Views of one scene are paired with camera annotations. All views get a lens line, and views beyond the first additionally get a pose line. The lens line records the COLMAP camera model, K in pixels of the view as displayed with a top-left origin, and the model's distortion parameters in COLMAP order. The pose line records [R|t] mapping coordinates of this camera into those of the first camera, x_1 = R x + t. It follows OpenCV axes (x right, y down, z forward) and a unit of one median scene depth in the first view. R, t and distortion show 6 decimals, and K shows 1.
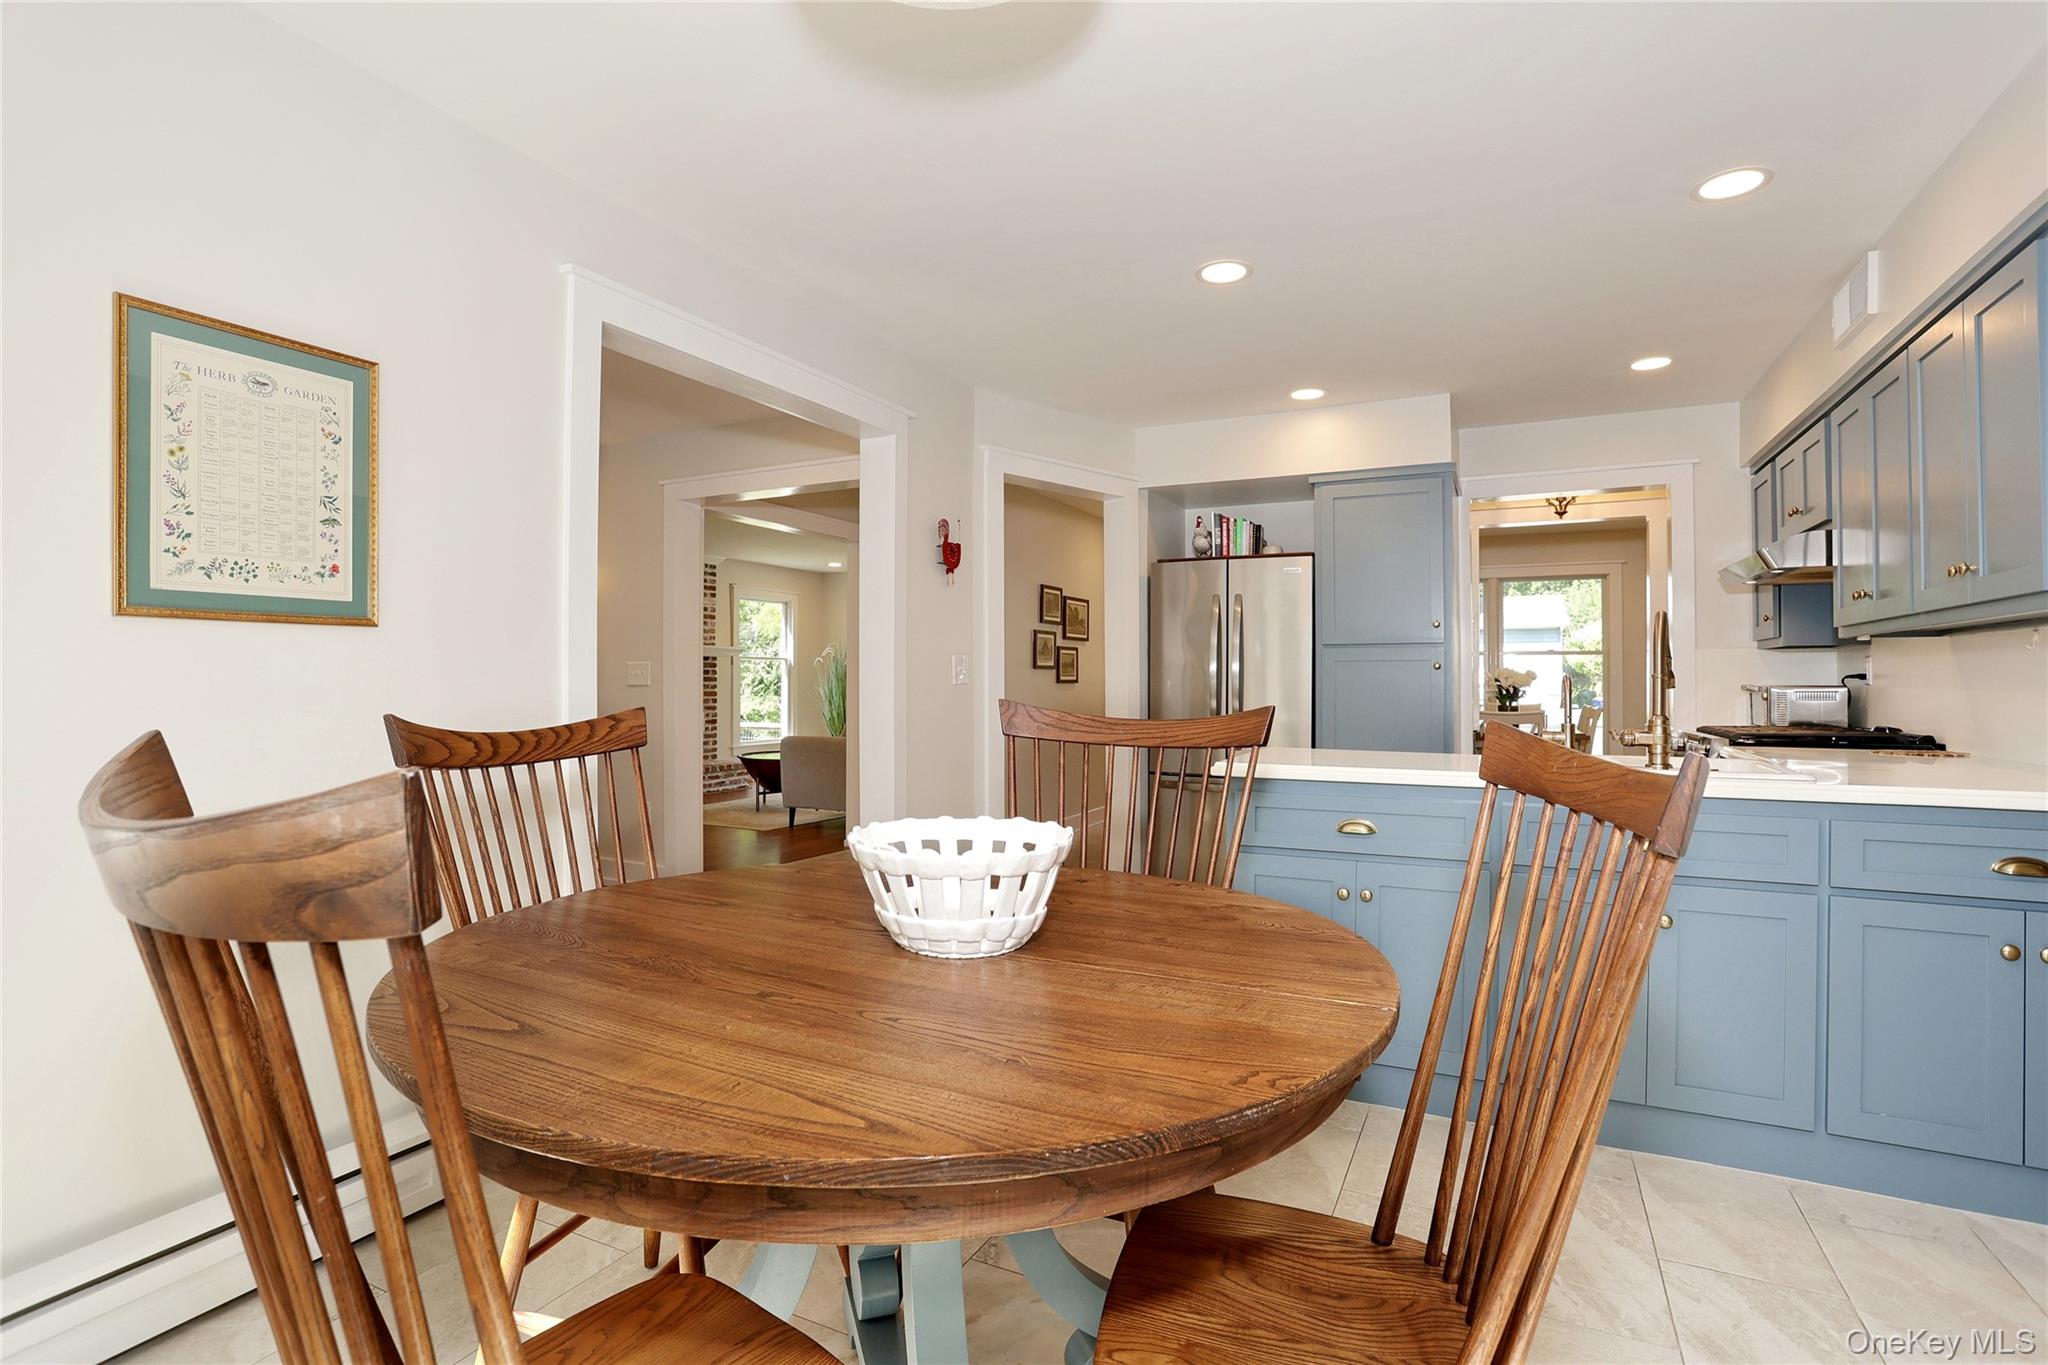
lens RADIAL K [[993.2, 0, 1021.3], [0, 993.2, 679.8], [0, 0, 1]] dist [-0.063526, 0.024097]
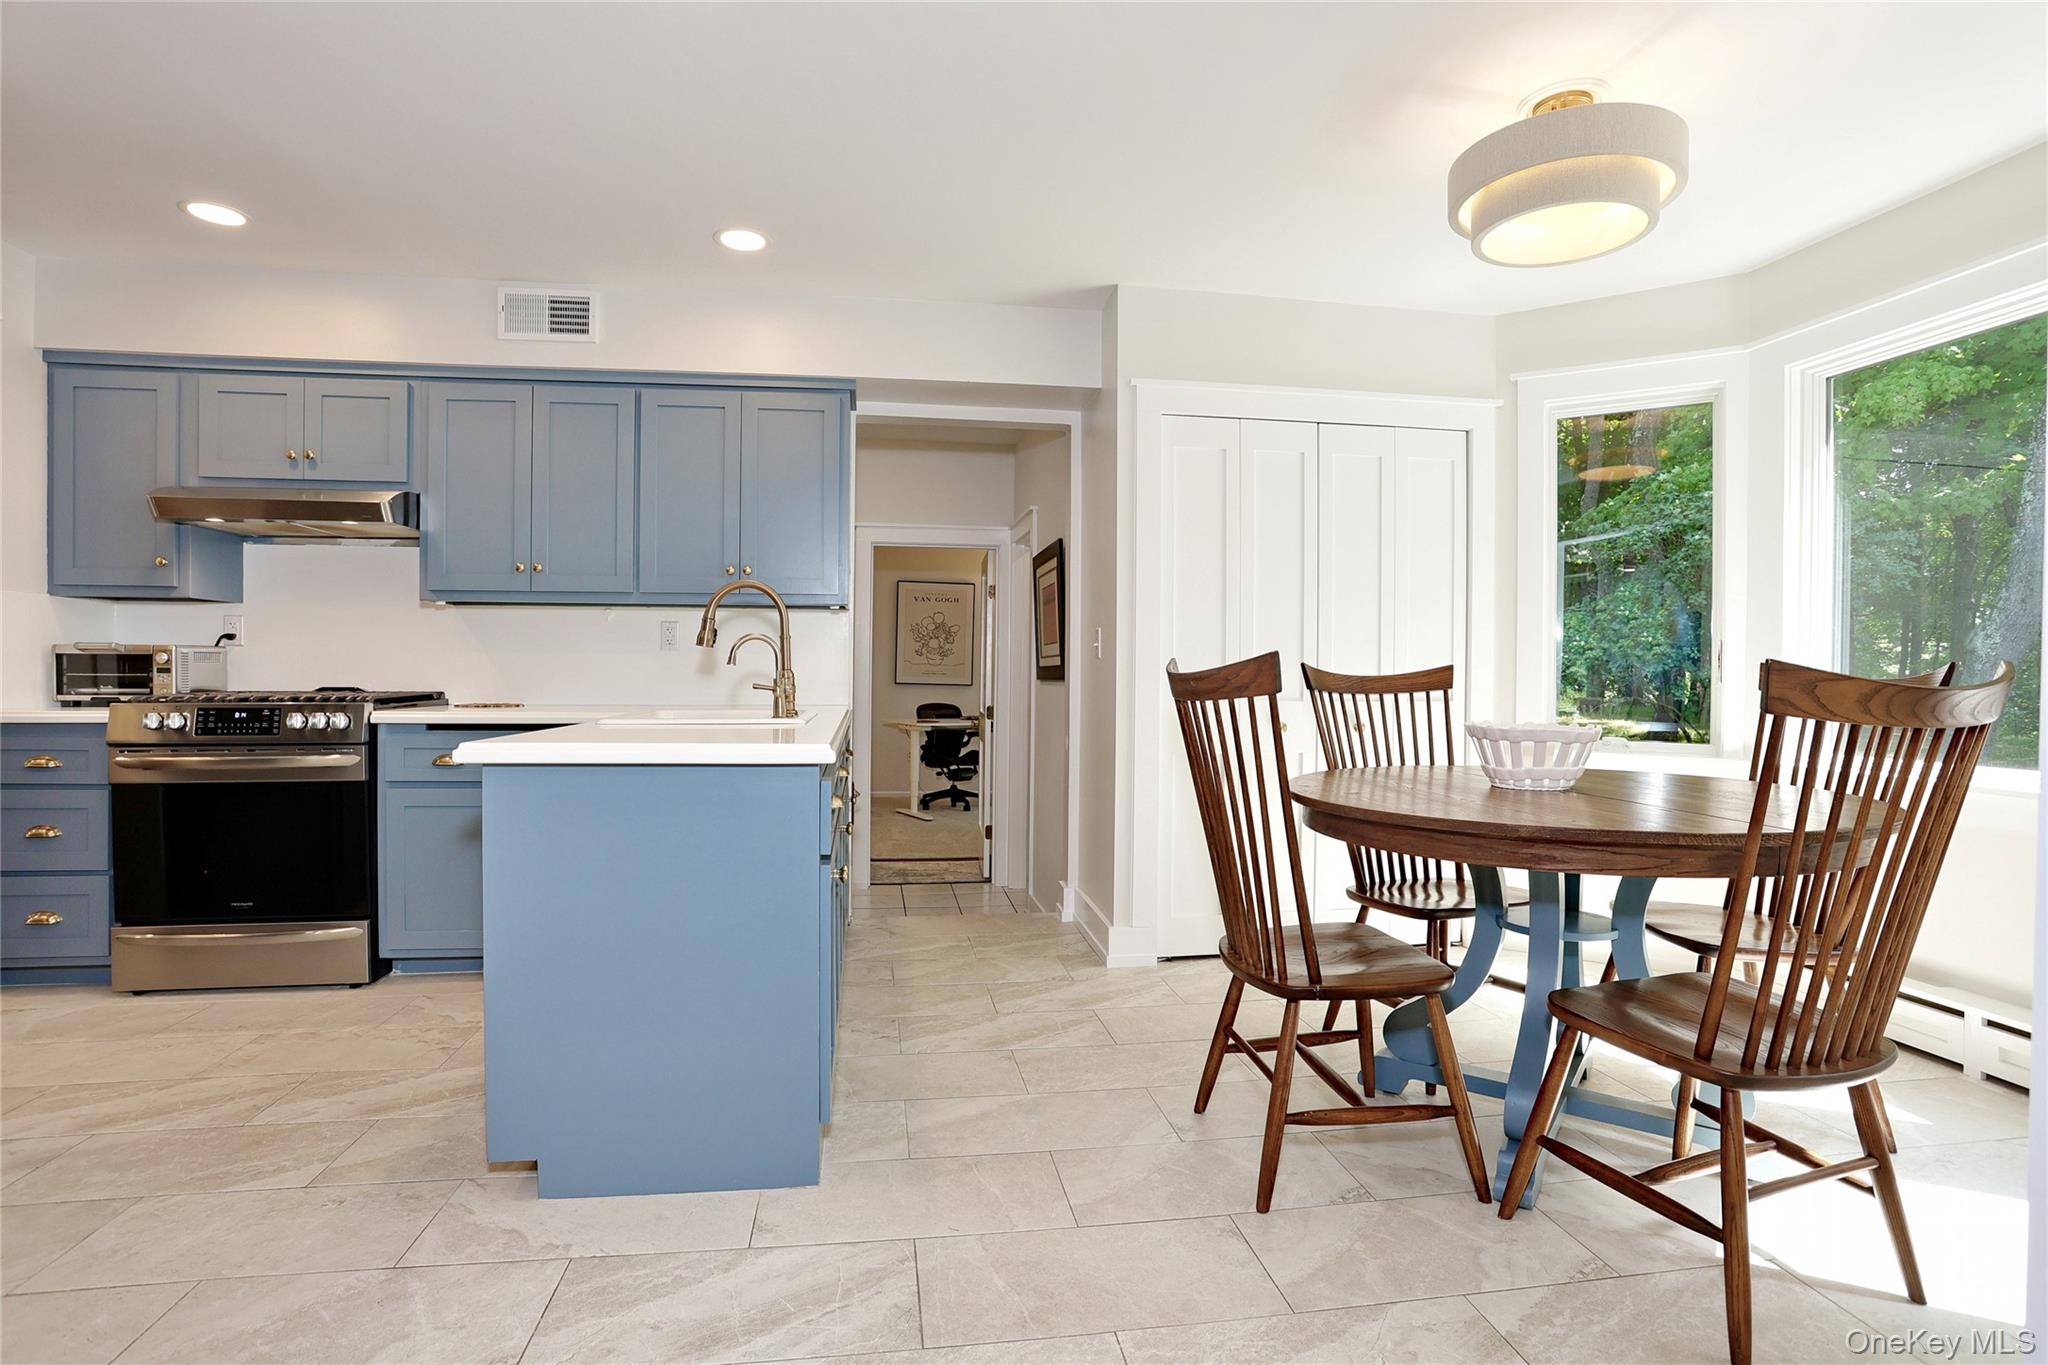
lens RADIAL K [[993.2, 0, 1013.3], [0, 993.2, 678.6], [0, 0, 1]] dist [-0.063526, 0.024097]
pose [[-0.575214, -0.013156, 0.817897, -0.326238], [-0.015353, 0.999868, 0.005286, 0.021065], [-0.817859, -0.009517, -0.575341, 0.930149]]
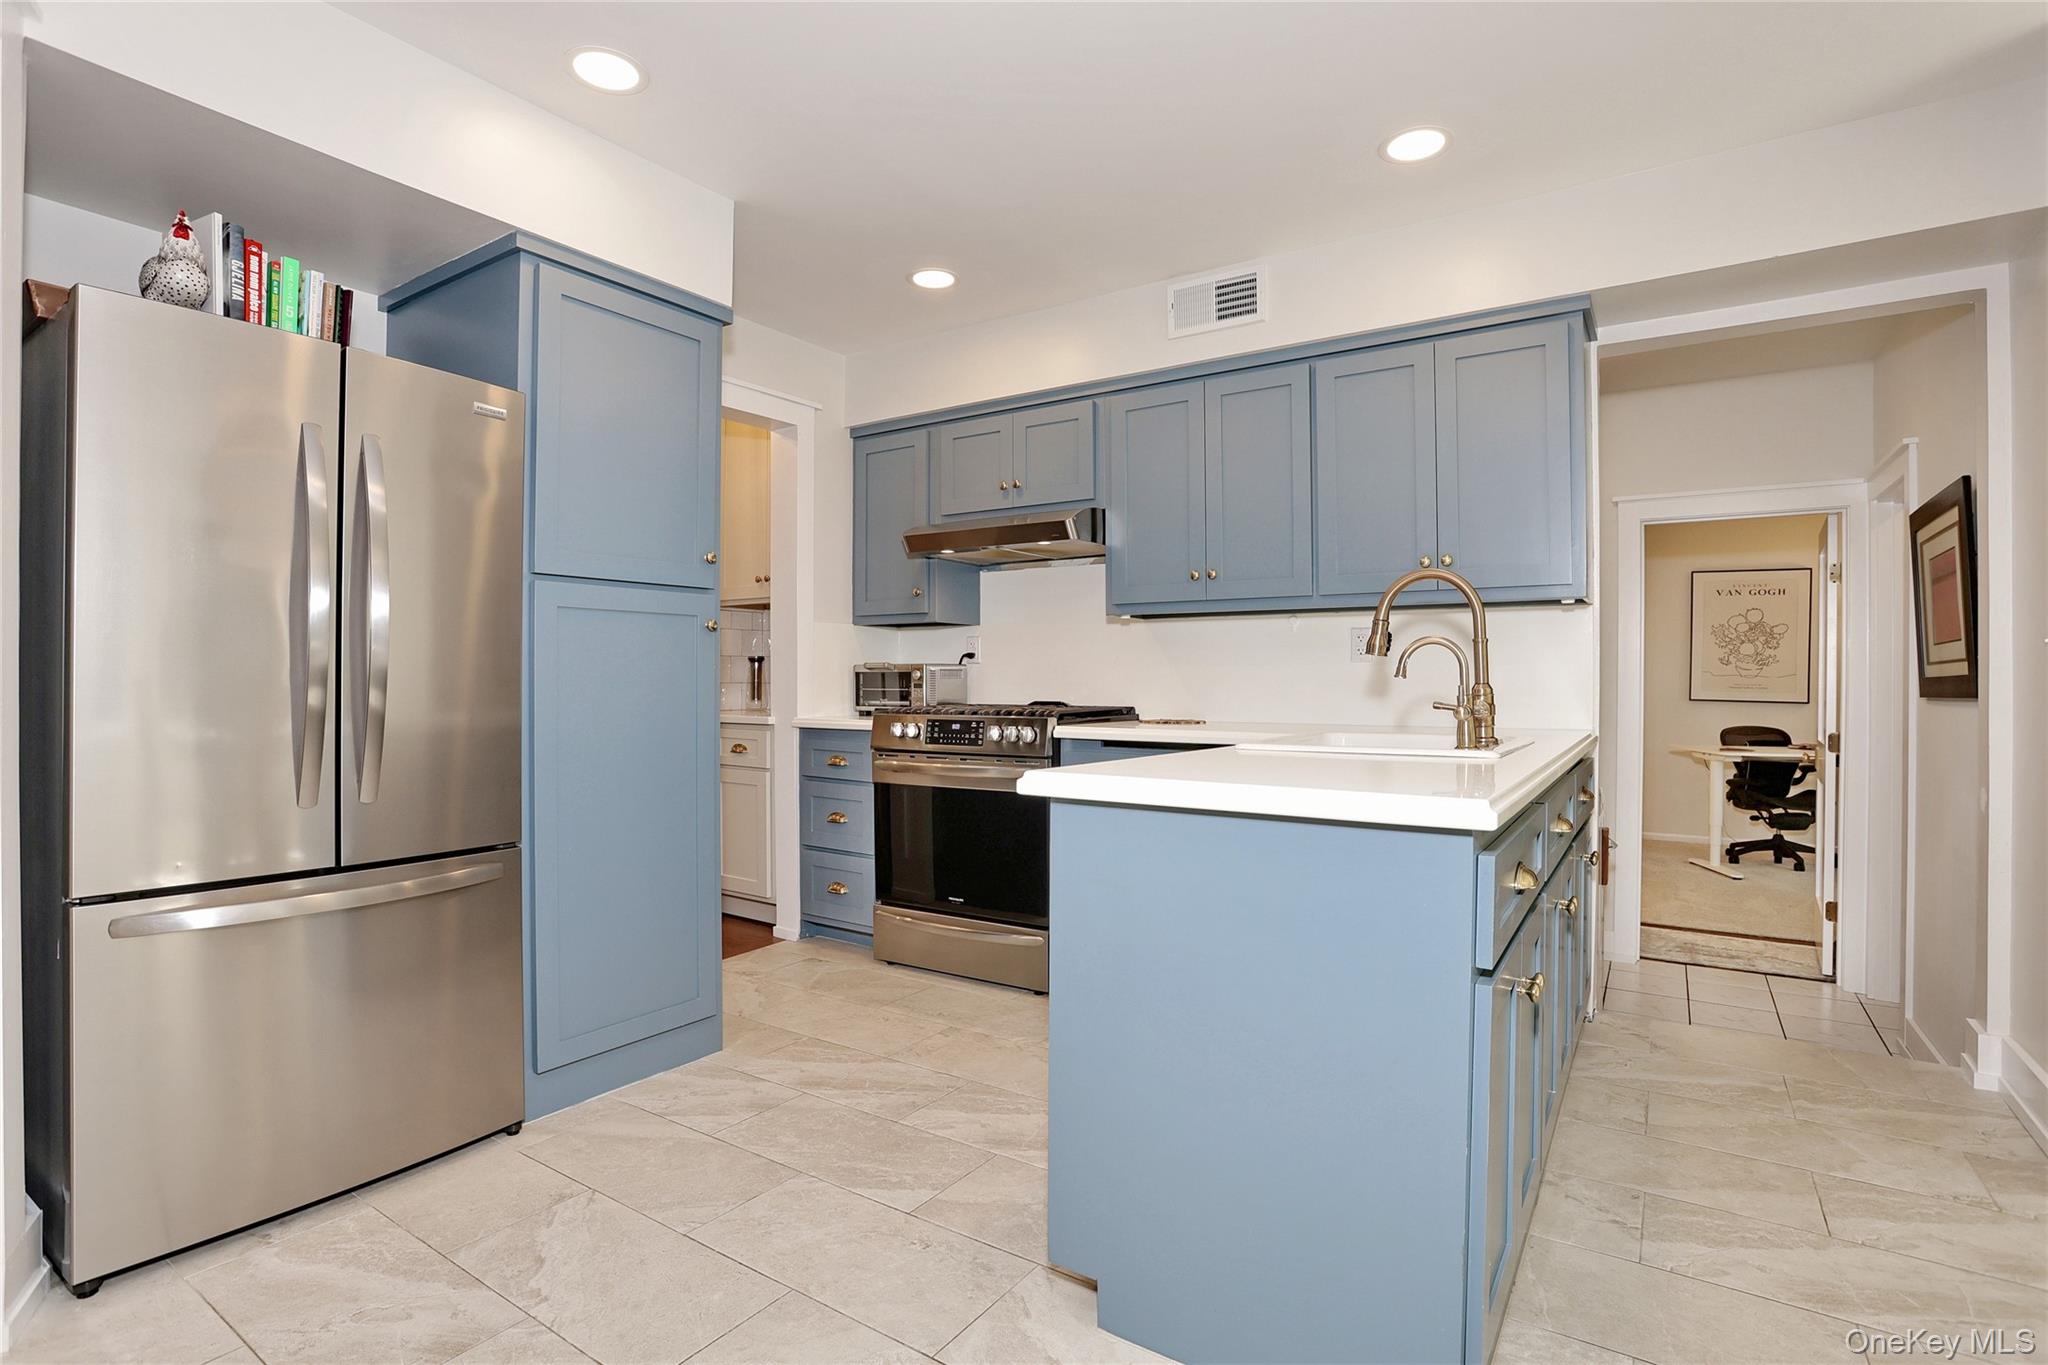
lens RADIAL K [[993.2, 0, 1015.7], [0, 993.2, 678.0], [0, 0, 1]] dist [-0.063526, 0.024097]
pose [[0.123562, 0.000397, 0.992337, -0.196937], [-0.010721, 0.999942, 0.000935, 0.019893], [-0.992279, -0.010754, 0.123559, 0.830206]]
